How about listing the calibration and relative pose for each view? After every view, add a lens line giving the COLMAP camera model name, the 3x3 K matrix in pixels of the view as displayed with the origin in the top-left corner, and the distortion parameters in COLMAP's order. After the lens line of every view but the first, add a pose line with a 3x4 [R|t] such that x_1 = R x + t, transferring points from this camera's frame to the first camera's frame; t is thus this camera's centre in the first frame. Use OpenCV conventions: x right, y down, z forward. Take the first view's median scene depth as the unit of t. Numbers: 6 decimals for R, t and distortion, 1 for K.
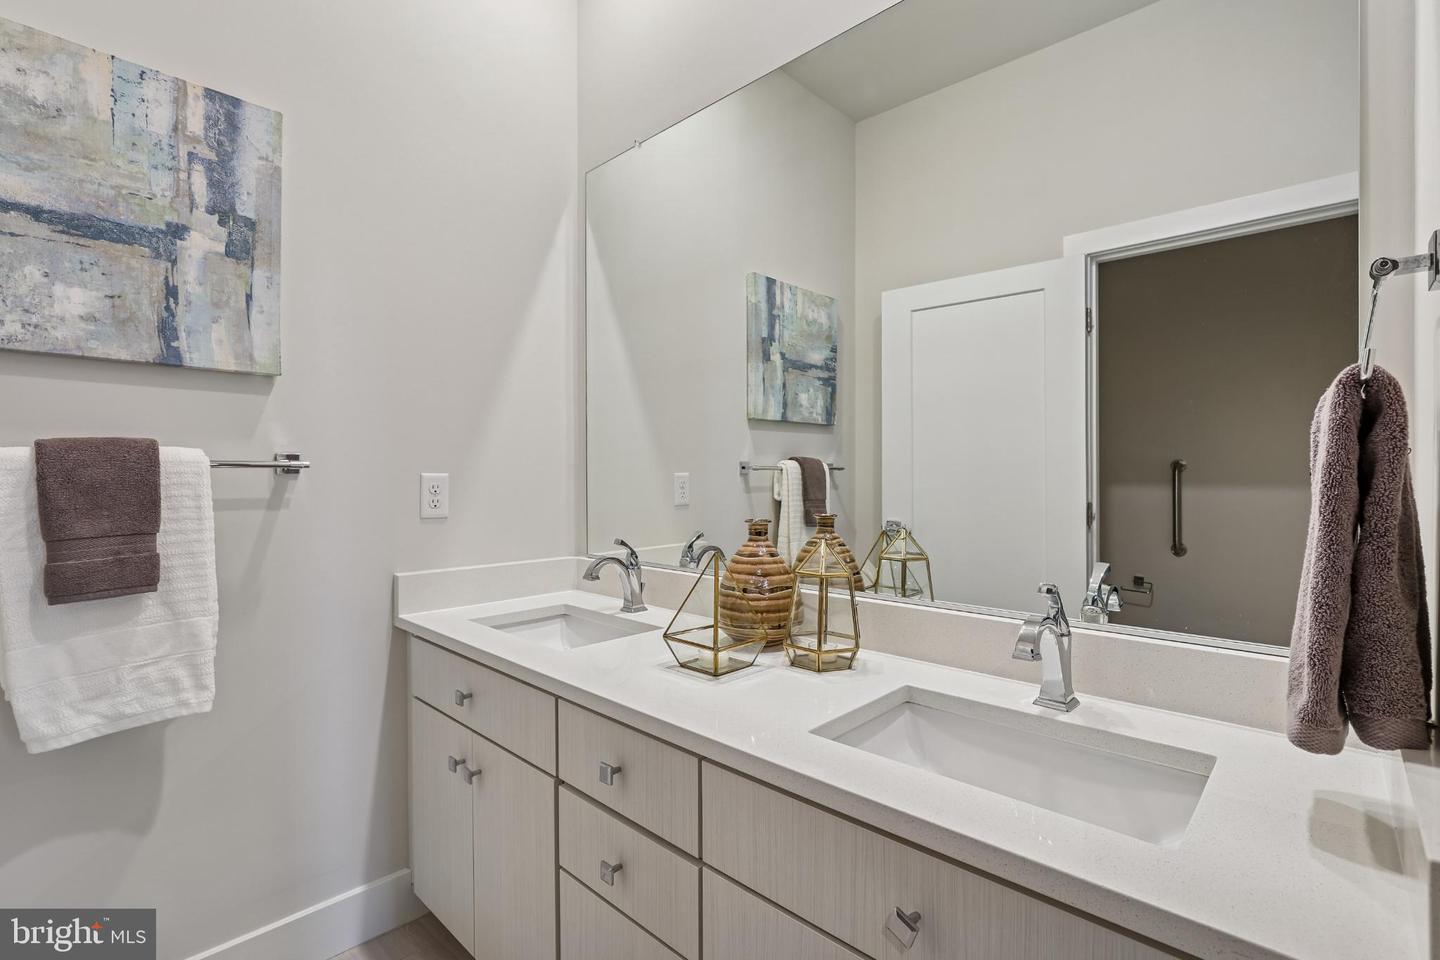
lens RADIAL K [[654.2, 0, 725.0], [0, 654.2, 473.3], [0, 0, 1]] dist [-0.004631, 0.001096]
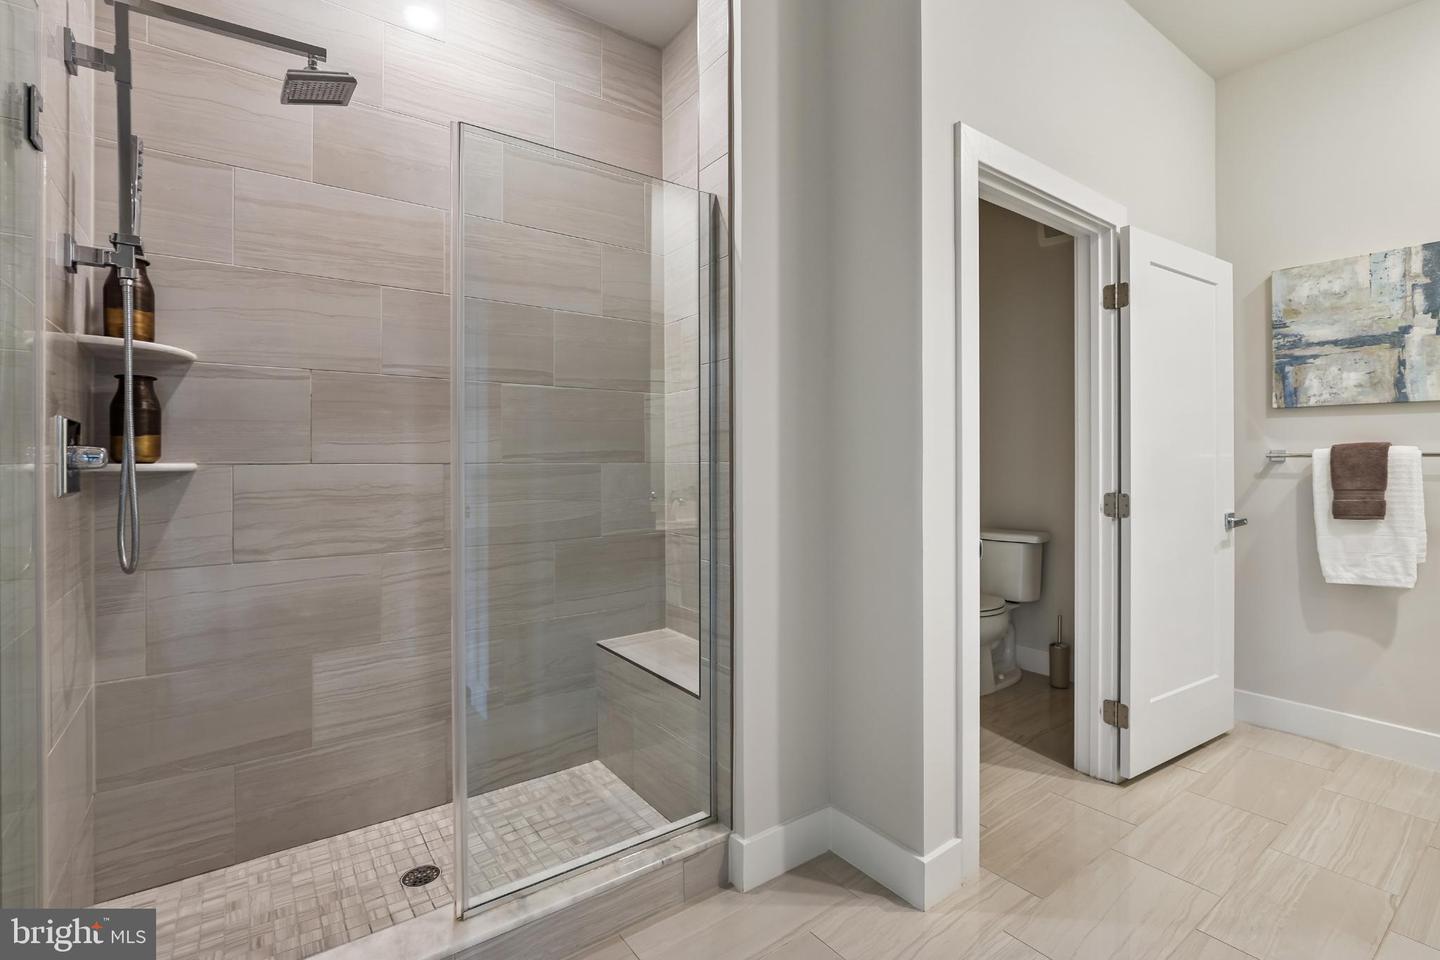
lens RADIAL K [[654.2, 0, 725.3], [0, 654.2, 468.4], [0, 0, 1]] dist [-0.004631, 0.001096]
pose [[-0.191706, 0.007924, -0.981420, 1.427218], [-0.003209, 0.999957, 0.008701, 0.014668], [0.981447, 0.004817, -0.191672, -0.572930]]
